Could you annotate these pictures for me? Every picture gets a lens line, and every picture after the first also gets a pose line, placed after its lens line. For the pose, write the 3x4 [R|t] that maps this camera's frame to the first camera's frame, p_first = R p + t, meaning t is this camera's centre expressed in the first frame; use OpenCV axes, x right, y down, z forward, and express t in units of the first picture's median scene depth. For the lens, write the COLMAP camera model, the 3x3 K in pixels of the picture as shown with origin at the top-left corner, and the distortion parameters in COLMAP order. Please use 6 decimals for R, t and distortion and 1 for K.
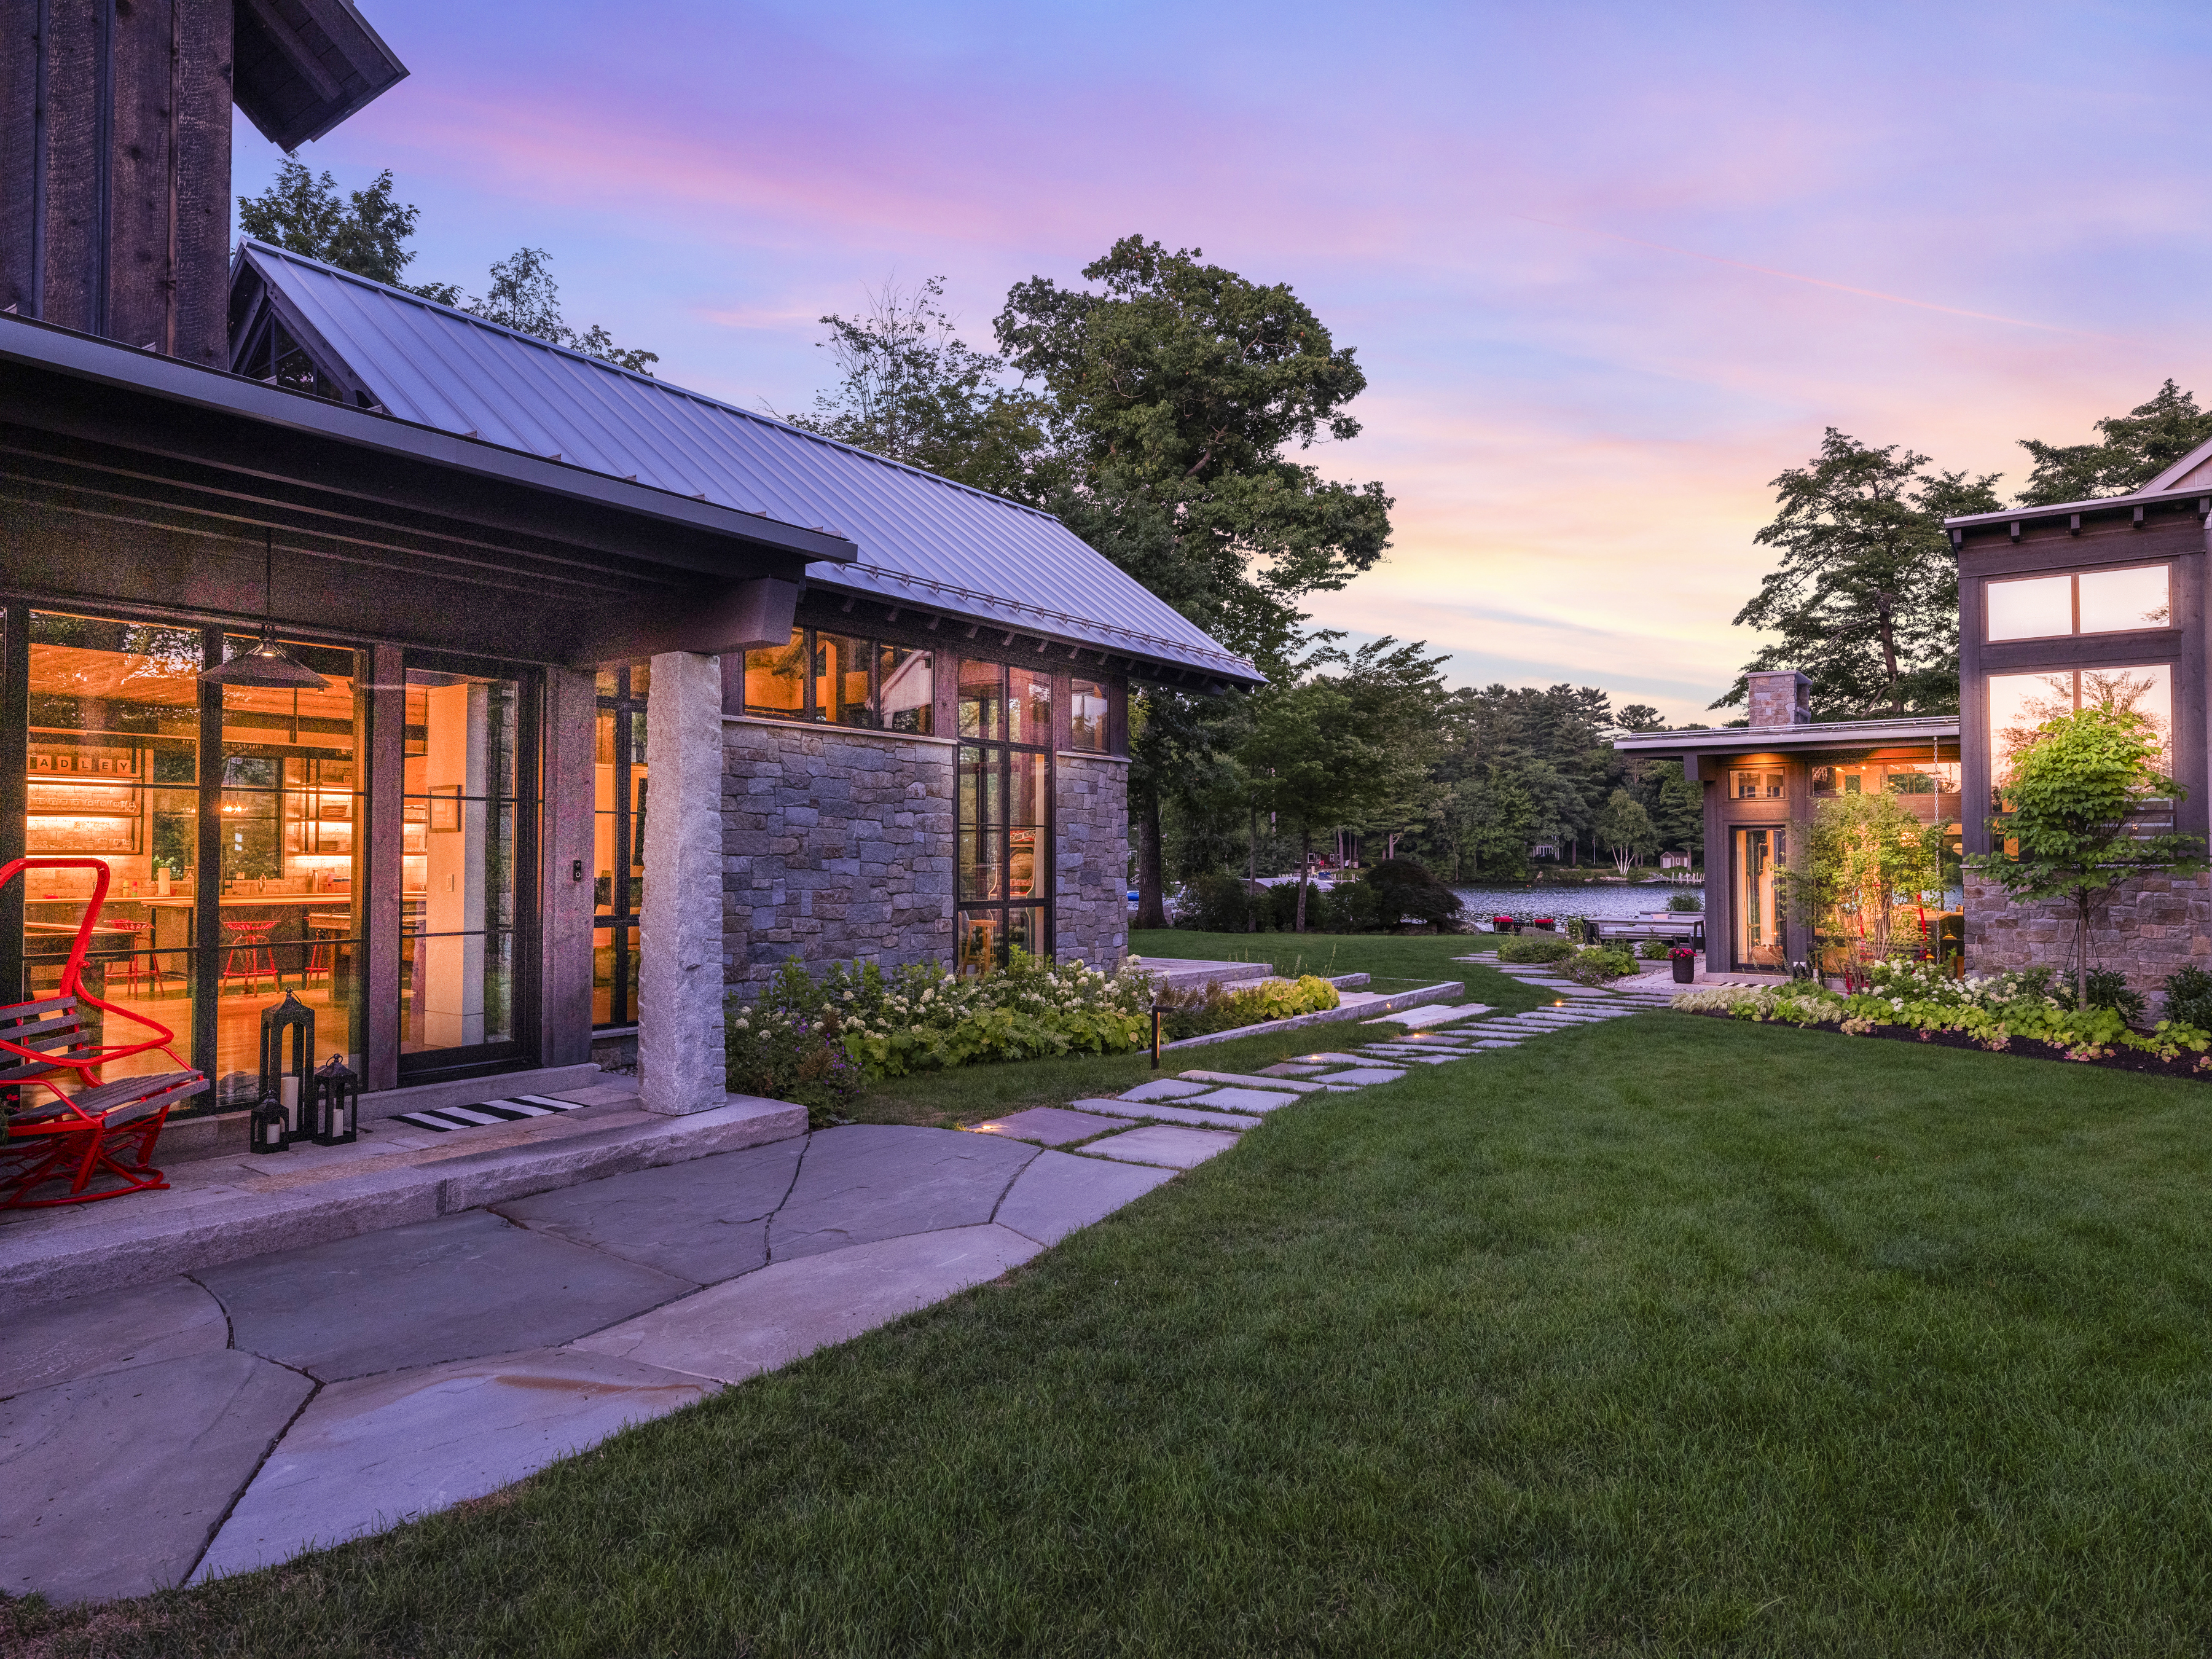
lens RADIAL K [[1323.4, 0, 1094.1], [0, 1323.4, 830.6], [0, 0, 1]] dist [-0.002902, 0.000186]
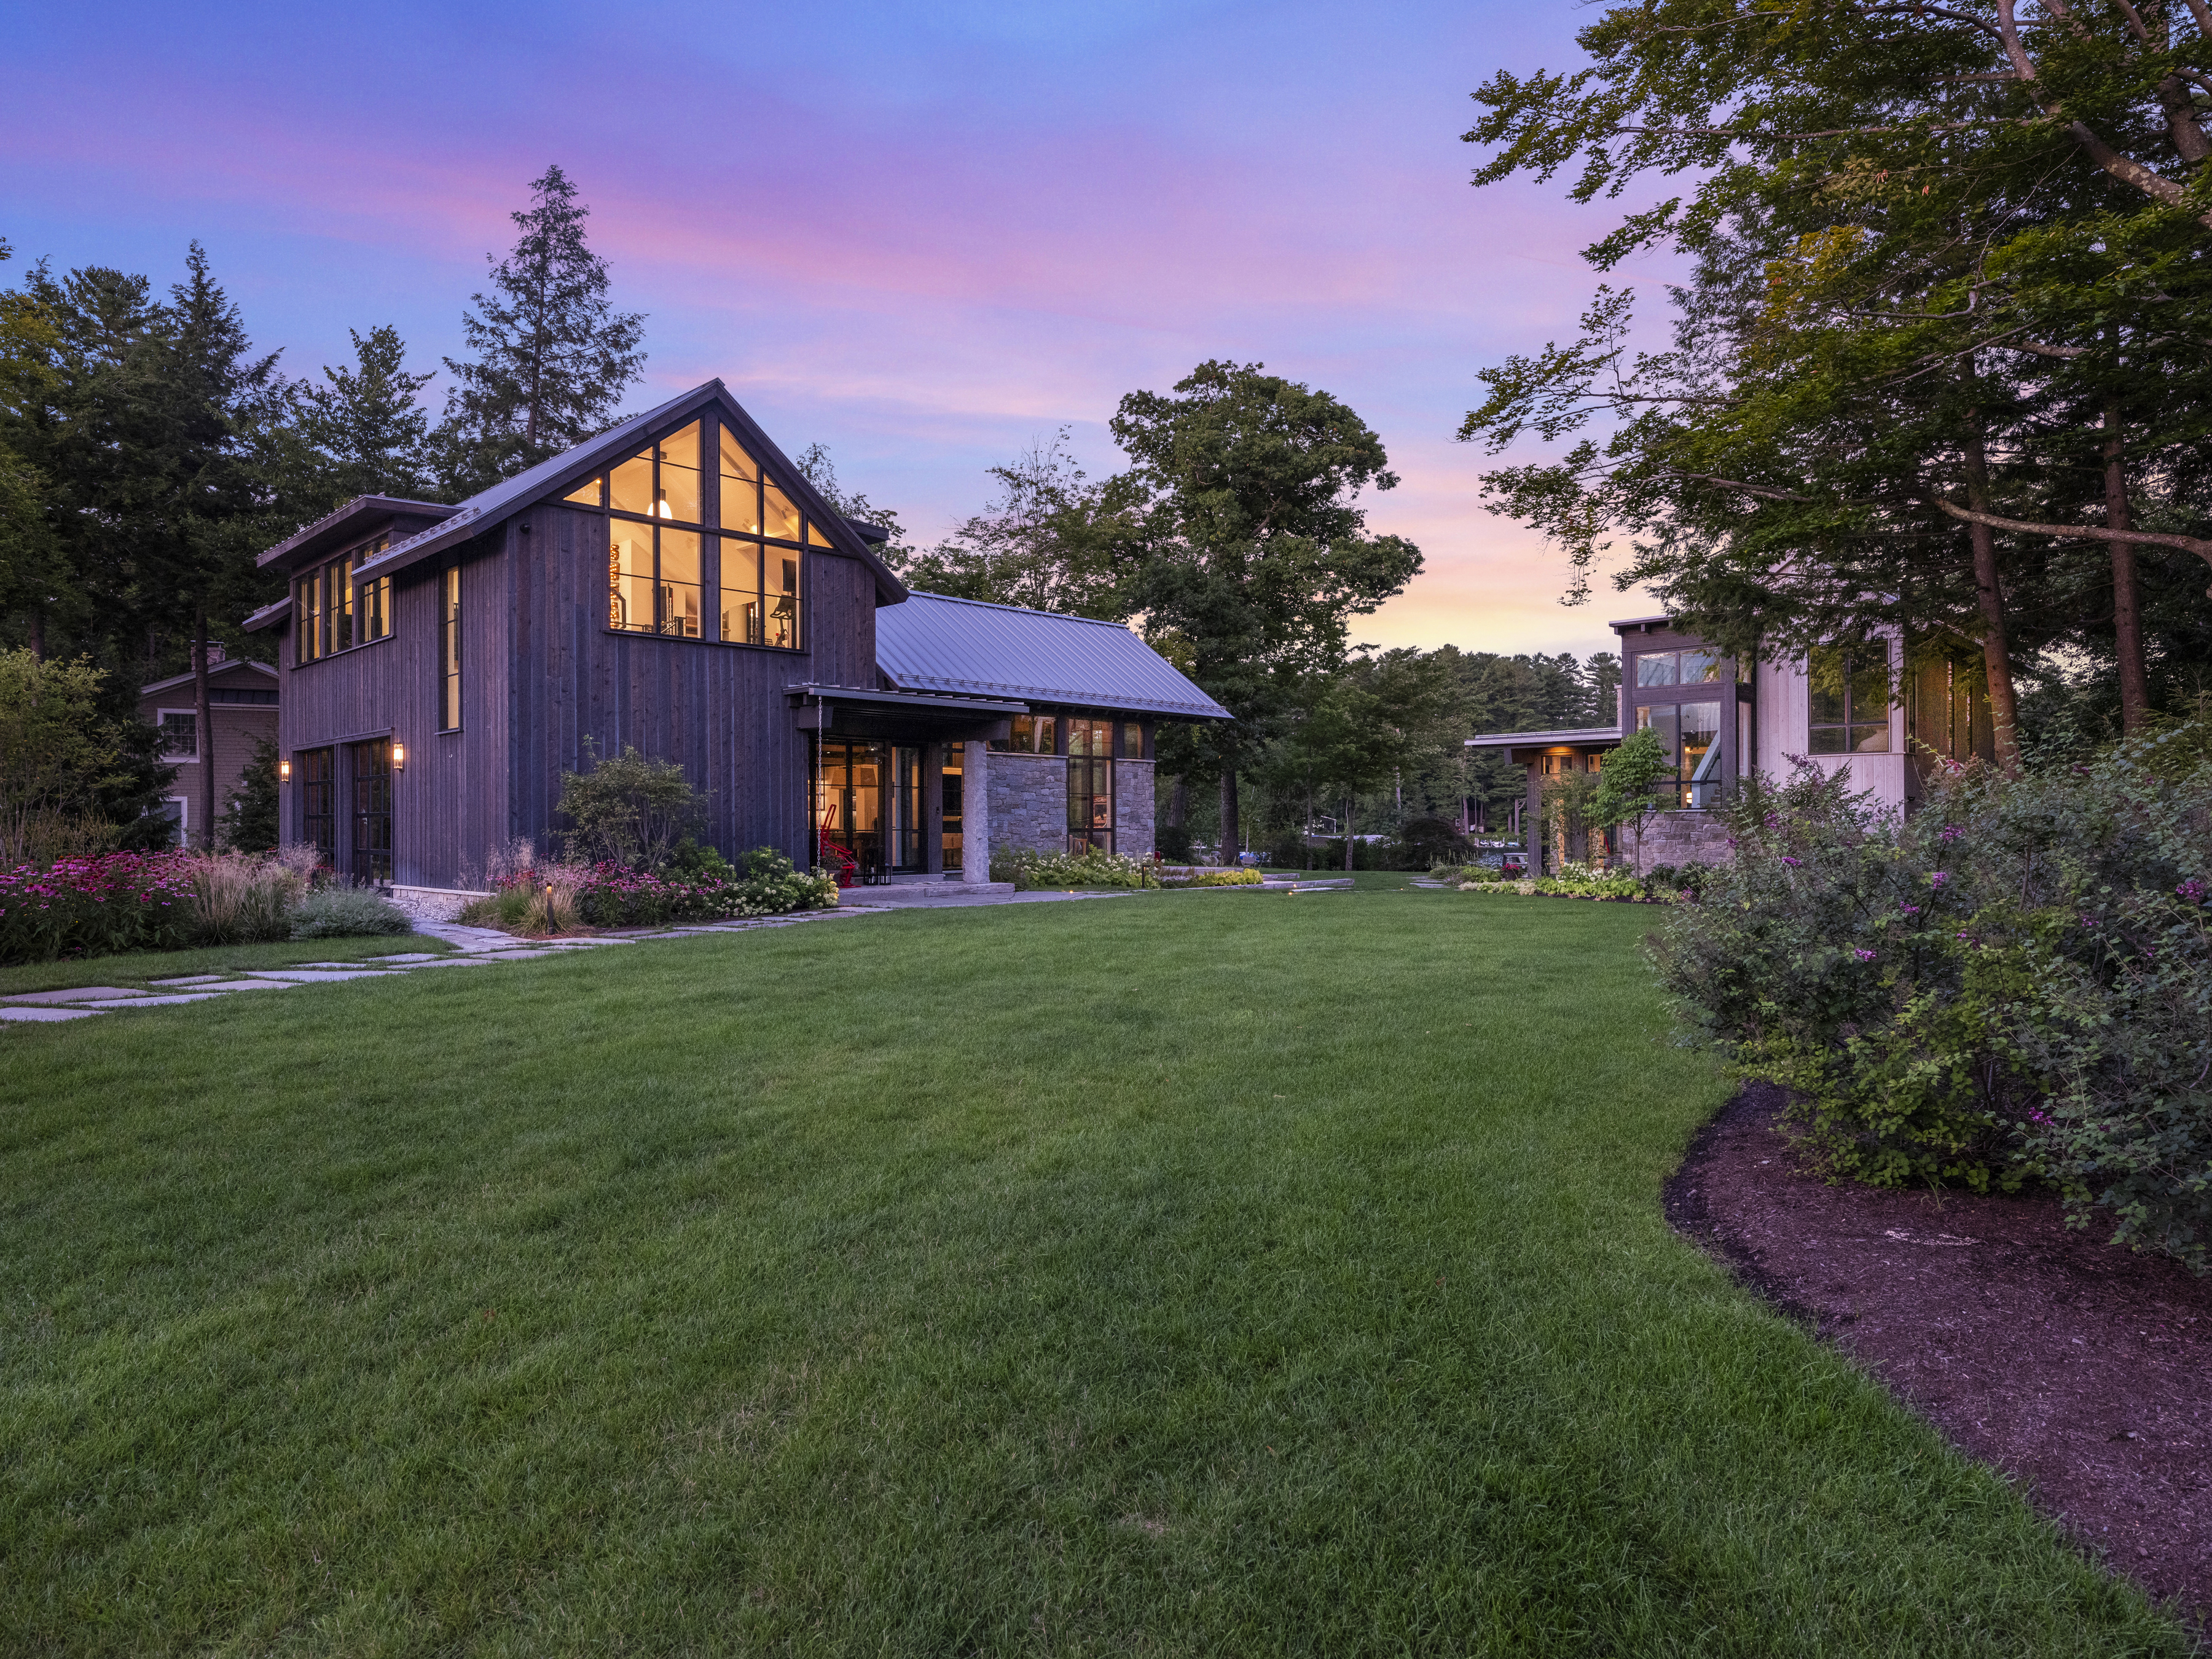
lens RADIAL K [[1227.4, 0, 1107.4], [0, 1227.4, 820.3], [0, 0, 1]] dist [-0.003093, -0.000089]
pose [[0.995495, -0.005451, -0.094655, 0.039932], [0.007163, 0.999817, 0.017763, 0.000934], [0.094541, -0.018361, 0.995352, -0.268384]]
